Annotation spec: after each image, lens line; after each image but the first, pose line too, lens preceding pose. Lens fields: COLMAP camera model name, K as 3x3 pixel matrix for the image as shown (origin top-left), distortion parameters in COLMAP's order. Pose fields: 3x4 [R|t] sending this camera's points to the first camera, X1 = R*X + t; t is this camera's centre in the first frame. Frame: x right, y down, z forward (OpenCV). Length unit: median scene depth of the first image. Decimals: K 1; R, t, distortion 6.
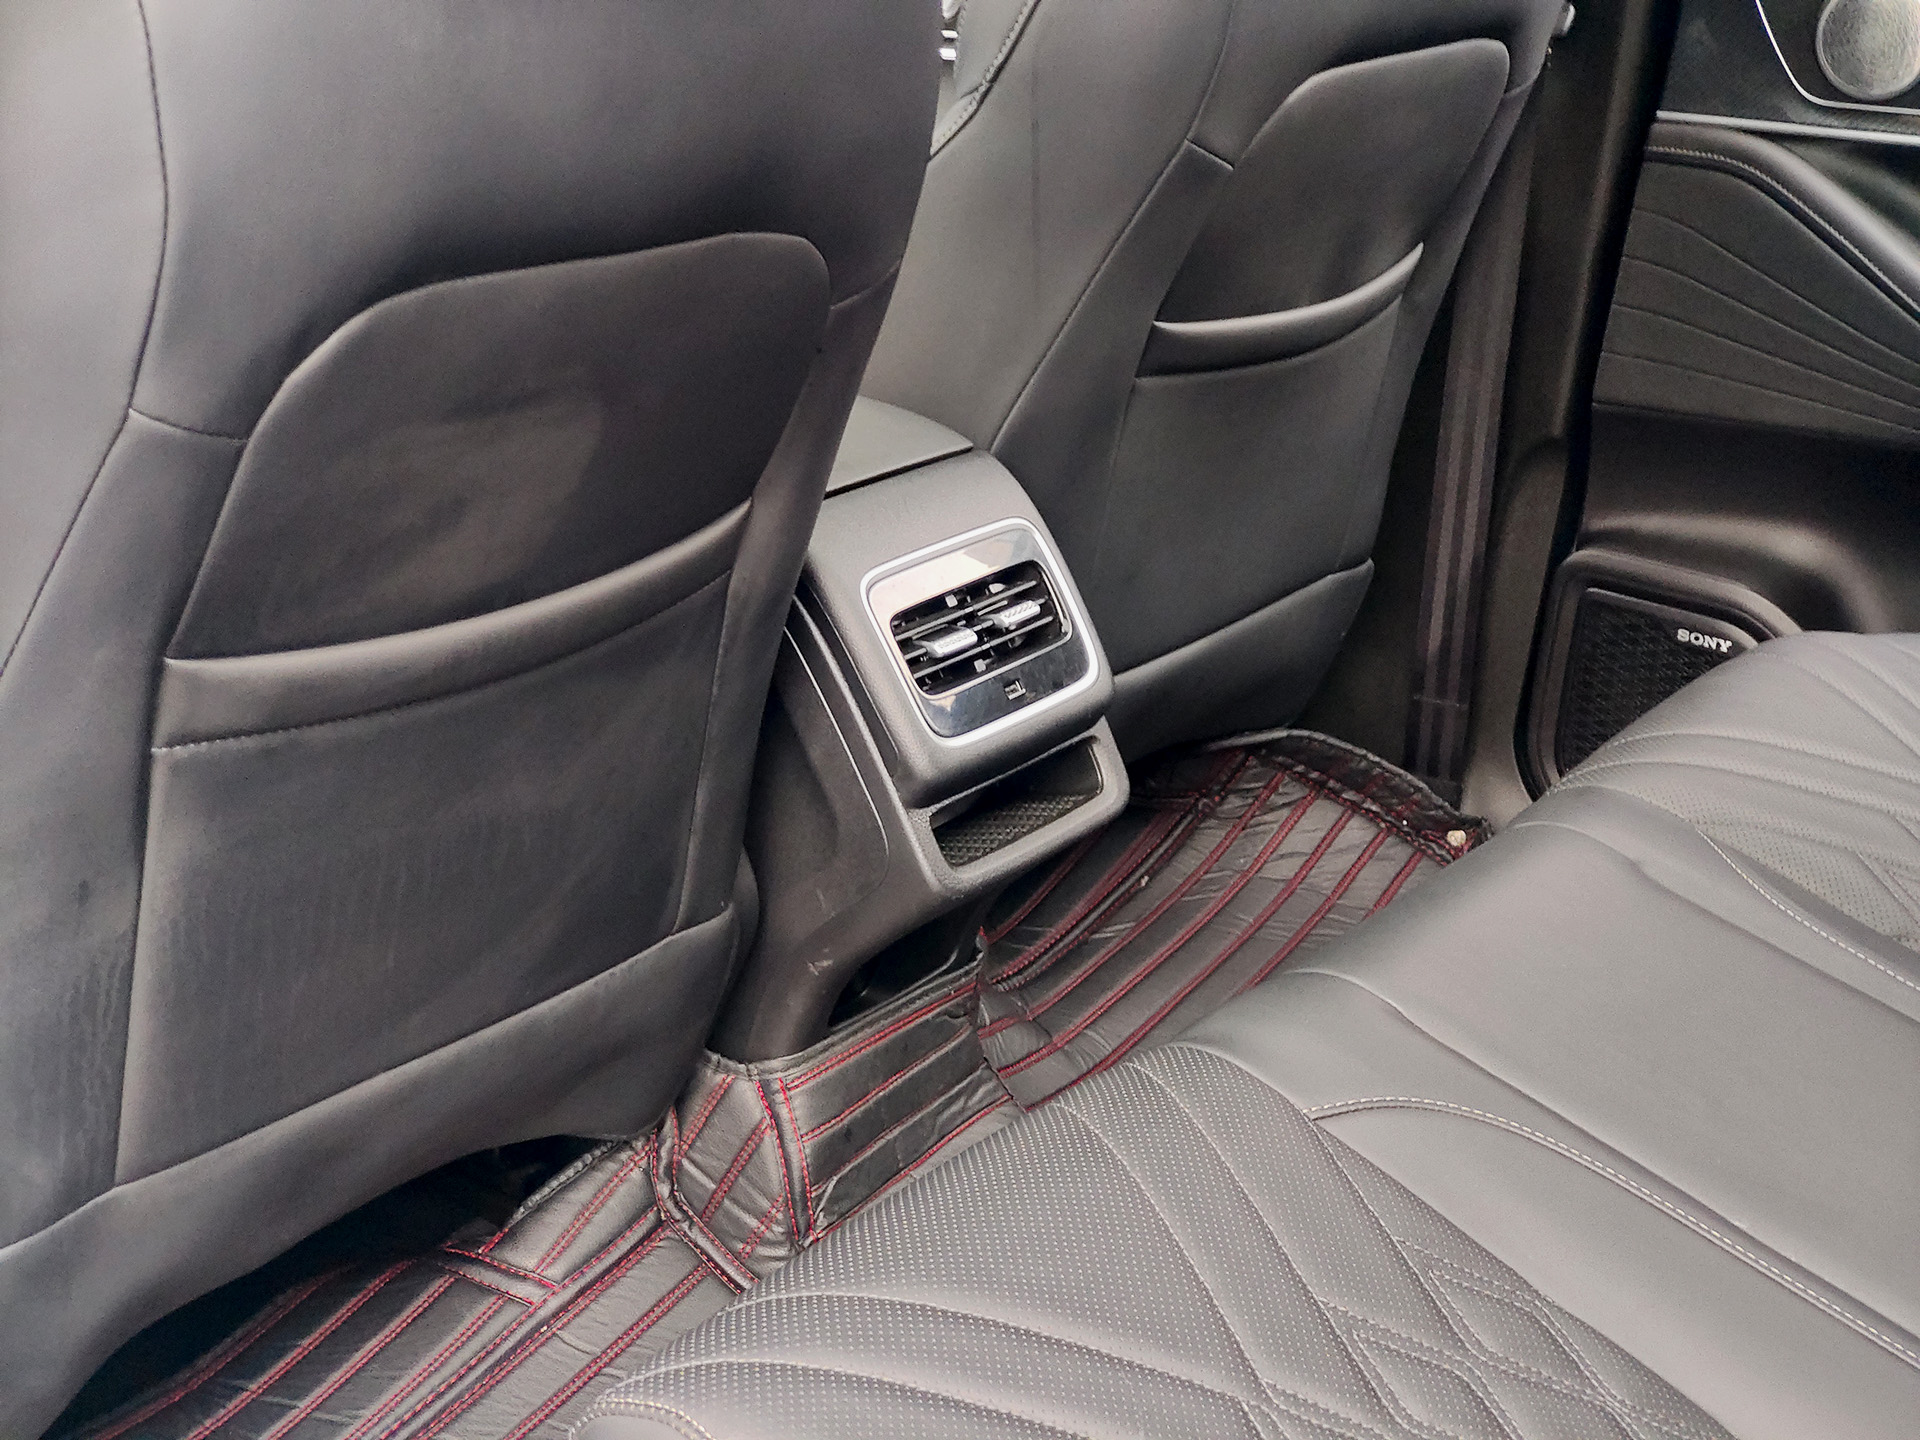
lens RADIAL K [[2607.9, 0, 965.2], [0, 2607.9, 711.3], [0, 0, 1]] dist [0.109114, 0.000000]
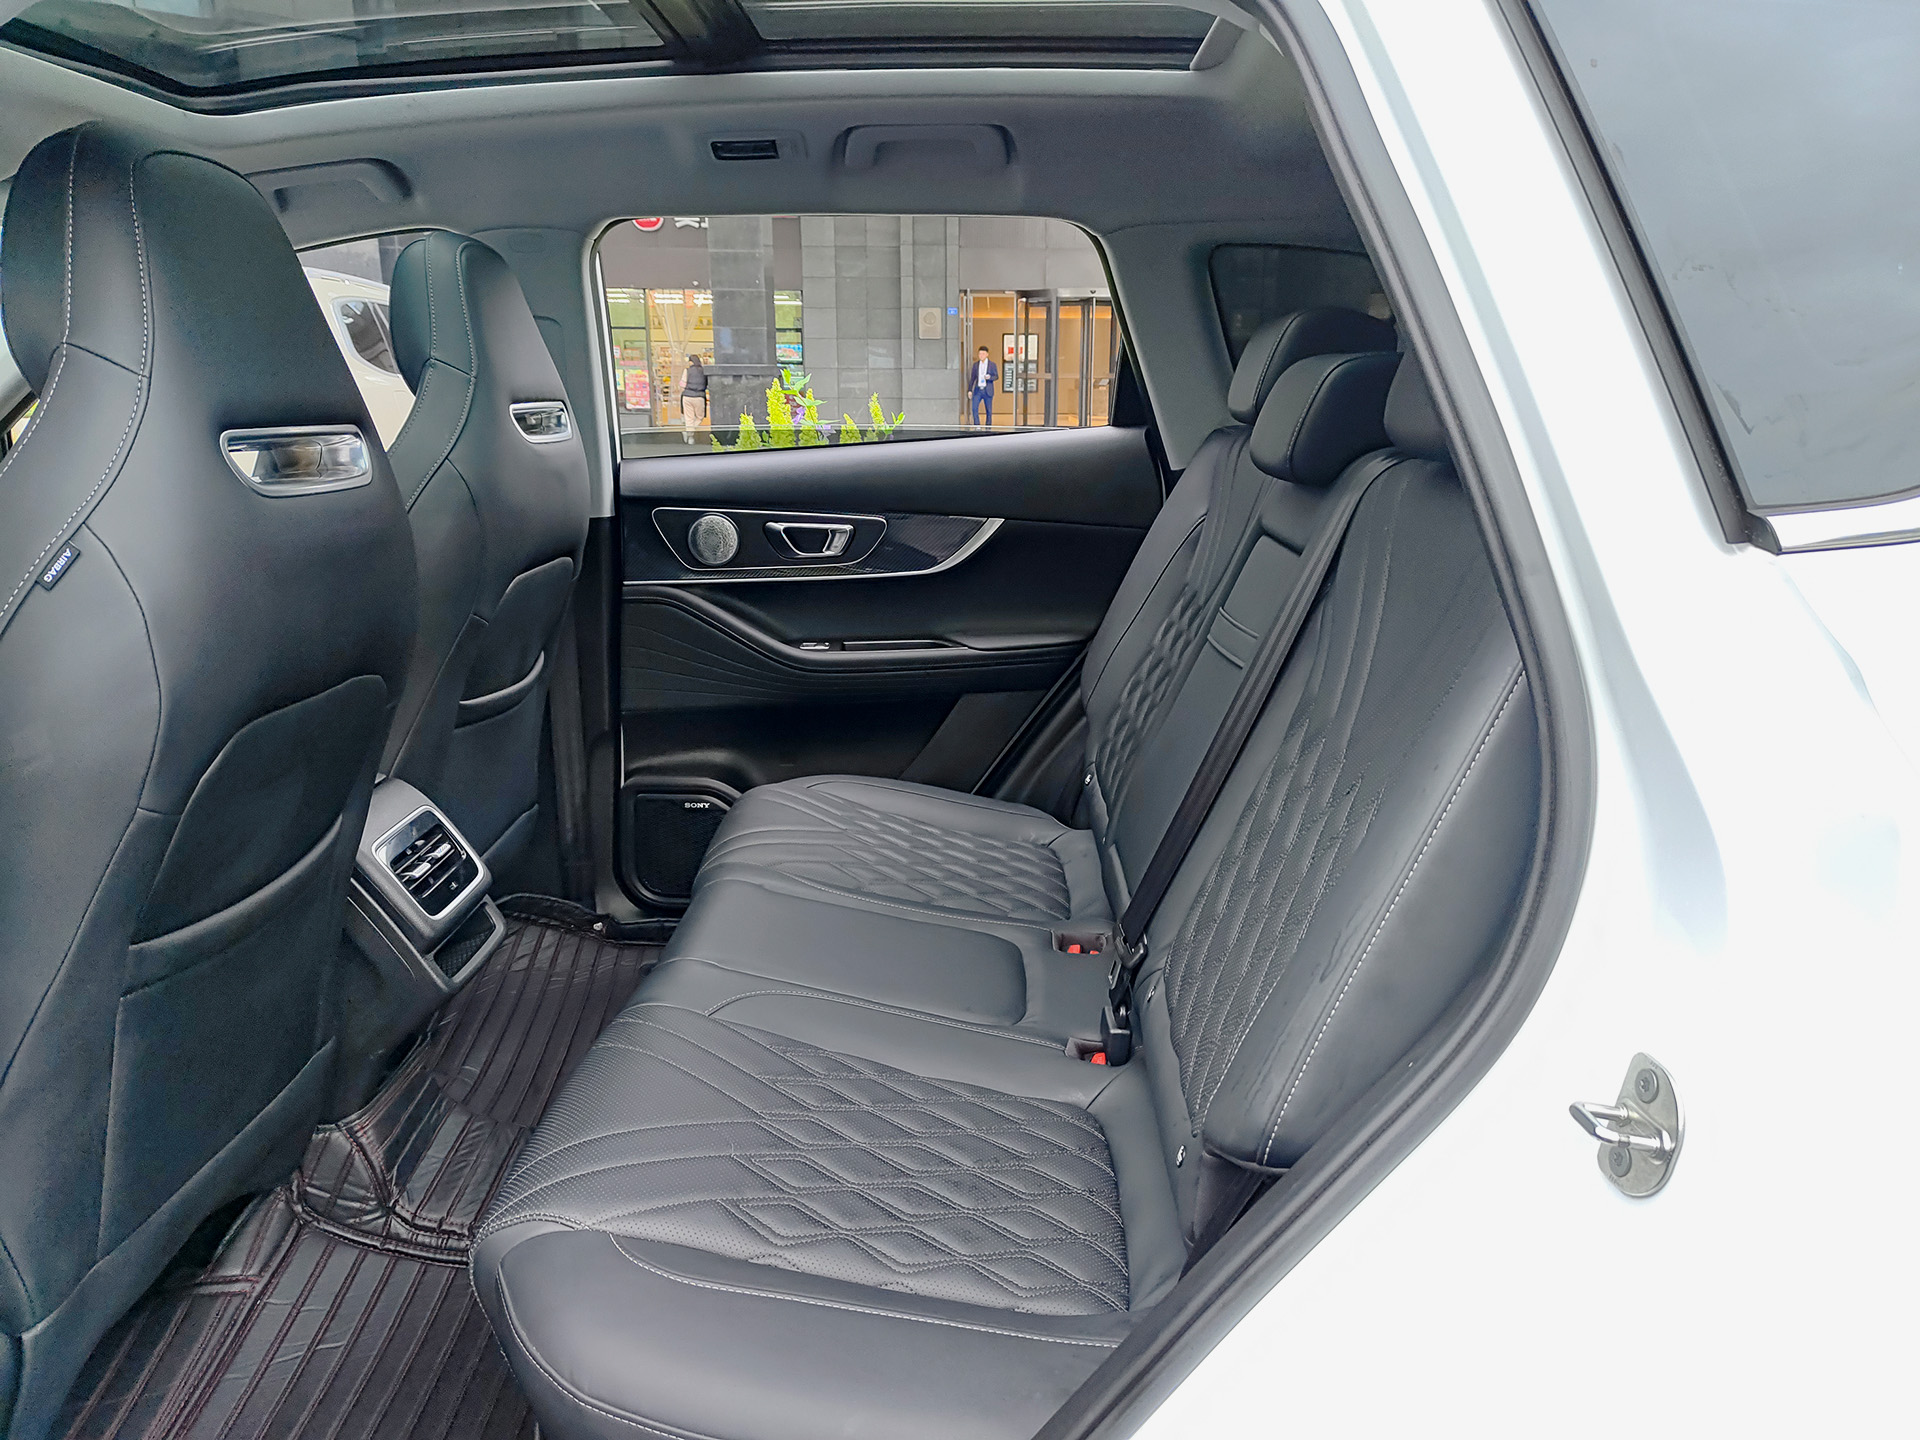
lens RADIAL K [[1344.0, 0, 951.1], [0, 1344.0, 723.6], [0, 0, 1]] dist [0.012798, -0.018801]
pose [[0.795460, -0.182380, 0.577910, -0.237094], [0.251687, 0.966928, -0.041285, 0.009395], [-0.551268, 0.178293, 0.815055, -0.077945]]
